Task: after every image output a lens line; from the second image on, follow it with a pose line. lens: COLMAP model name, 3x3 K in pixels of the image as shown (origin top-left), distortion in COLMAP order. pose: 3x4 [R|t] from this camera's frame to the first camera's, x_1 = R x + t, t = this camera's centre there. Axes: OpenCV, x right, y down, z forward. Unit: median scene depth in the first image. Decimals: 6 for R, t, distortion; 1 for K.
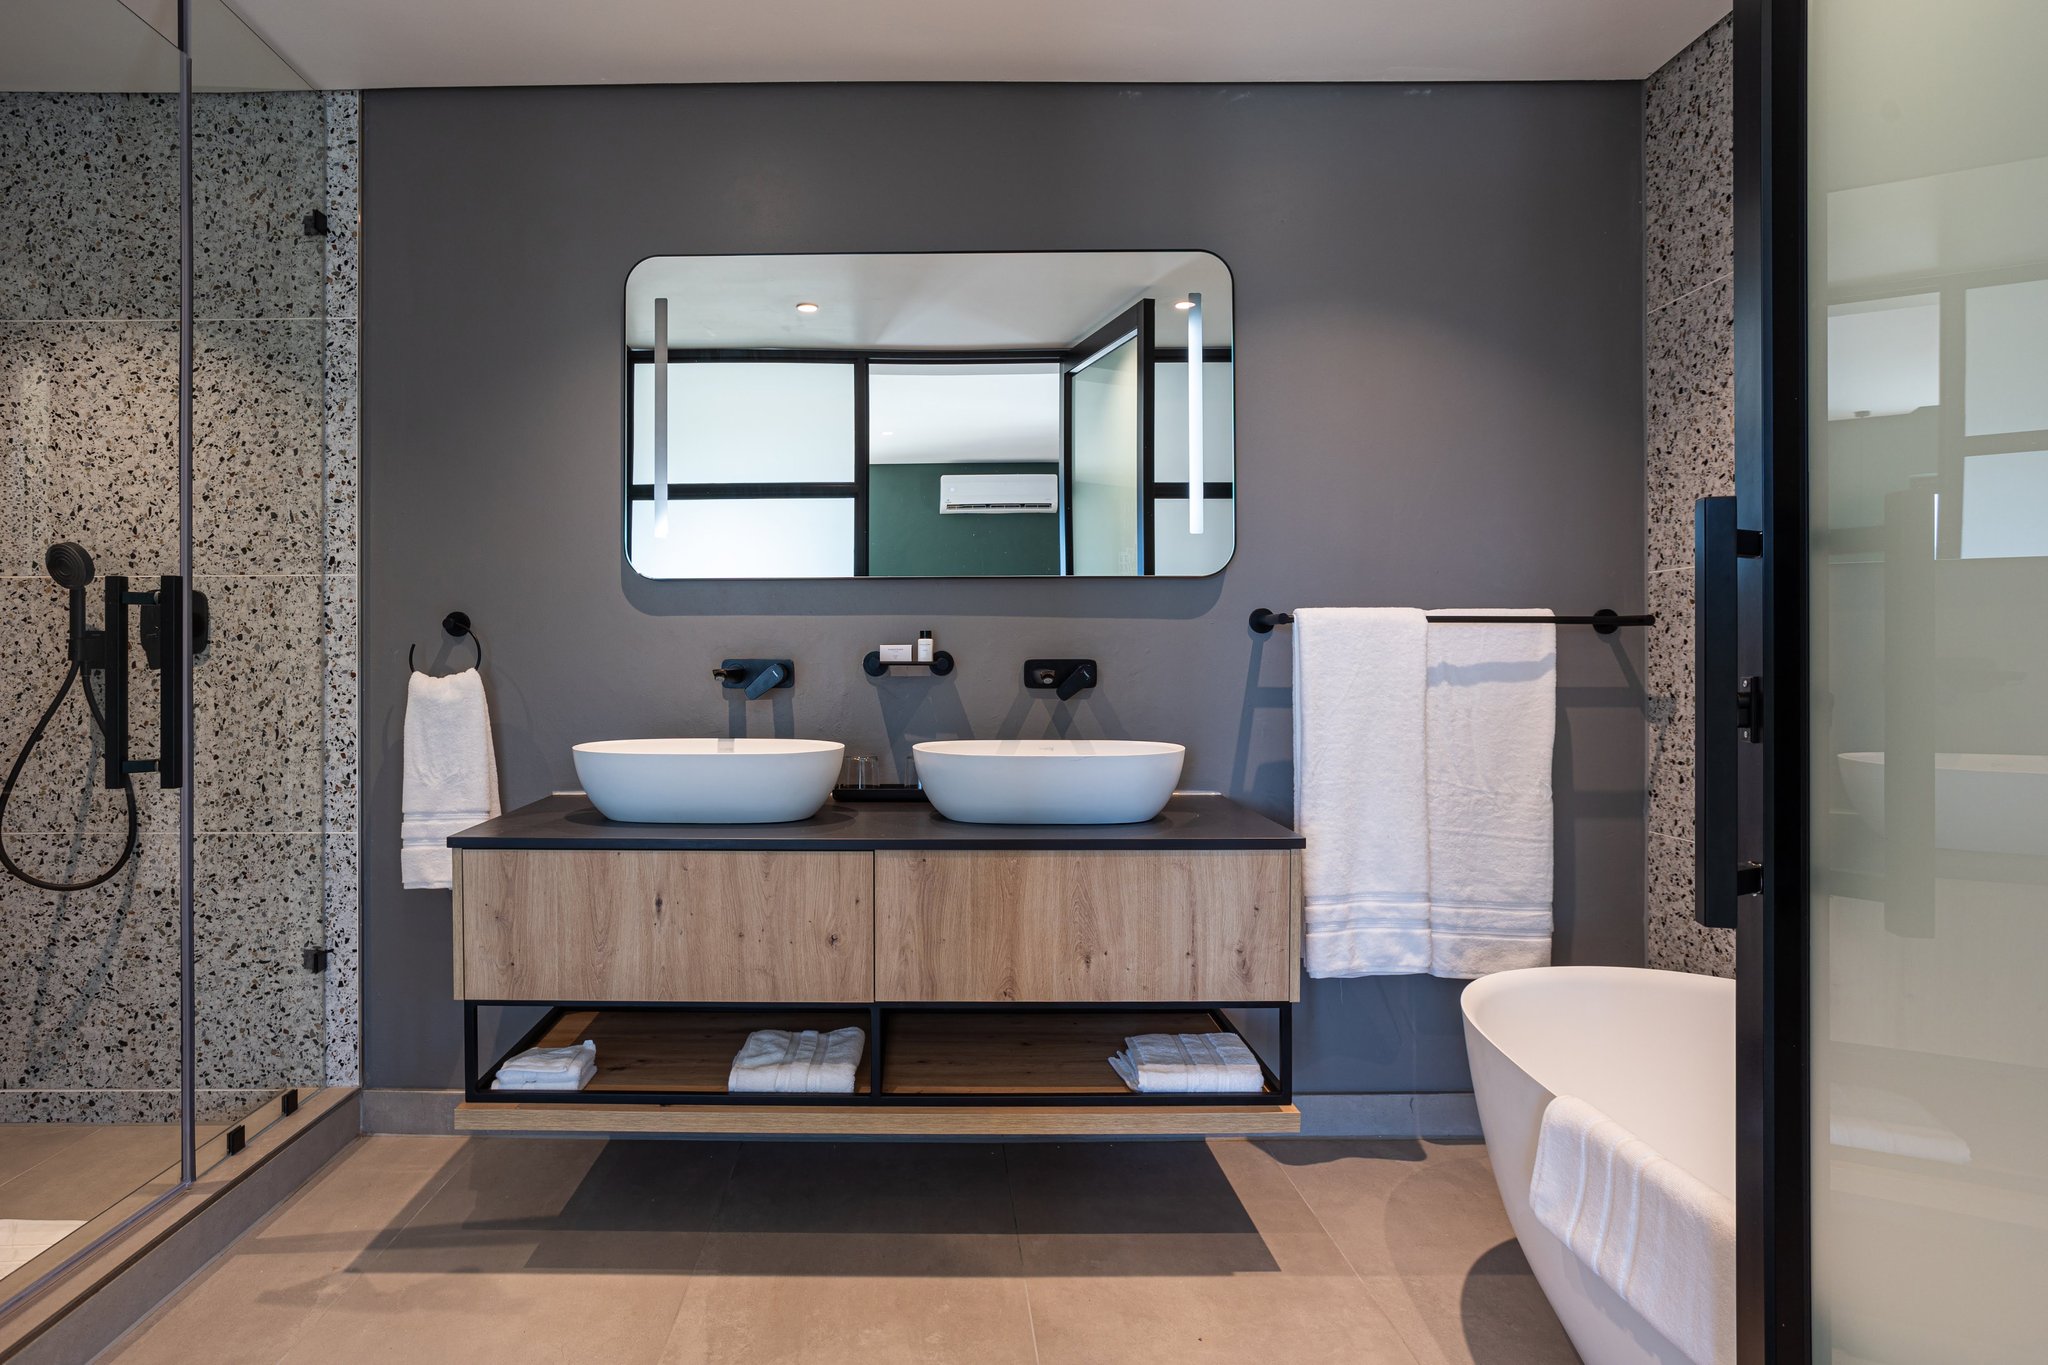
lens RADIAL K [[1124.5, 0, 1003.7], [0, 1124.5, 682.3], [0, 0, 1]] dist [-0.048346, 0.037906]
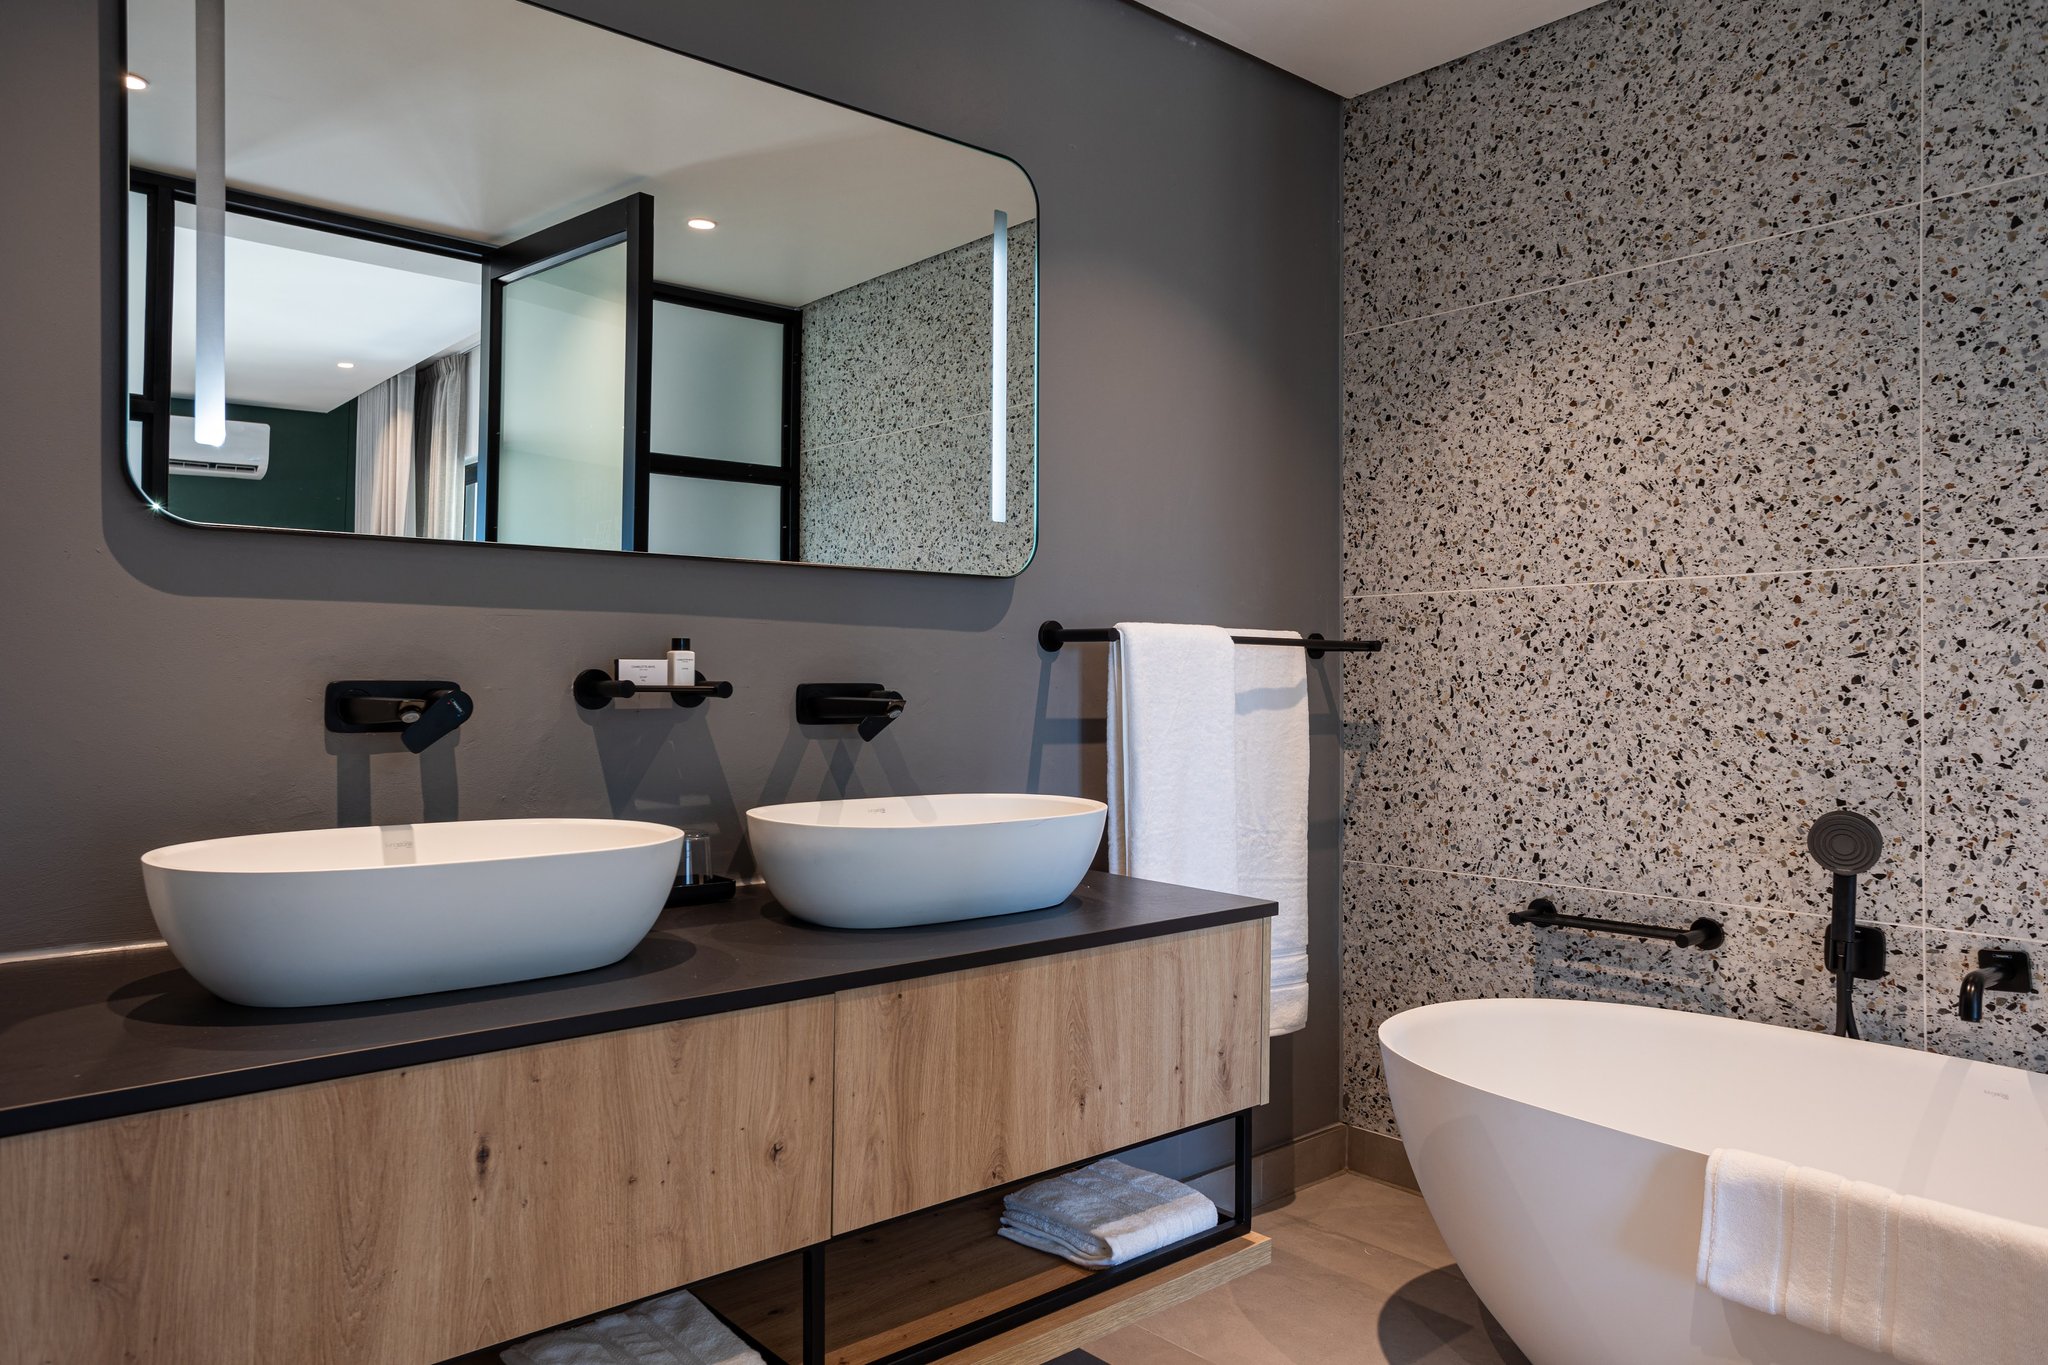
lens RADIAL K [[1295.7, 0, 1022.5], [0, 1295.7, 691.6], [0, 0, 1]] dist [-0.028458, 0.048576]
pose [[0.781937, 0.000034, 0.623357, -0.374430], [0.007572, 0.999926, -0.009552, -0.006669], [-0.623311, 0.012189, 0.781879, 0.292741]]
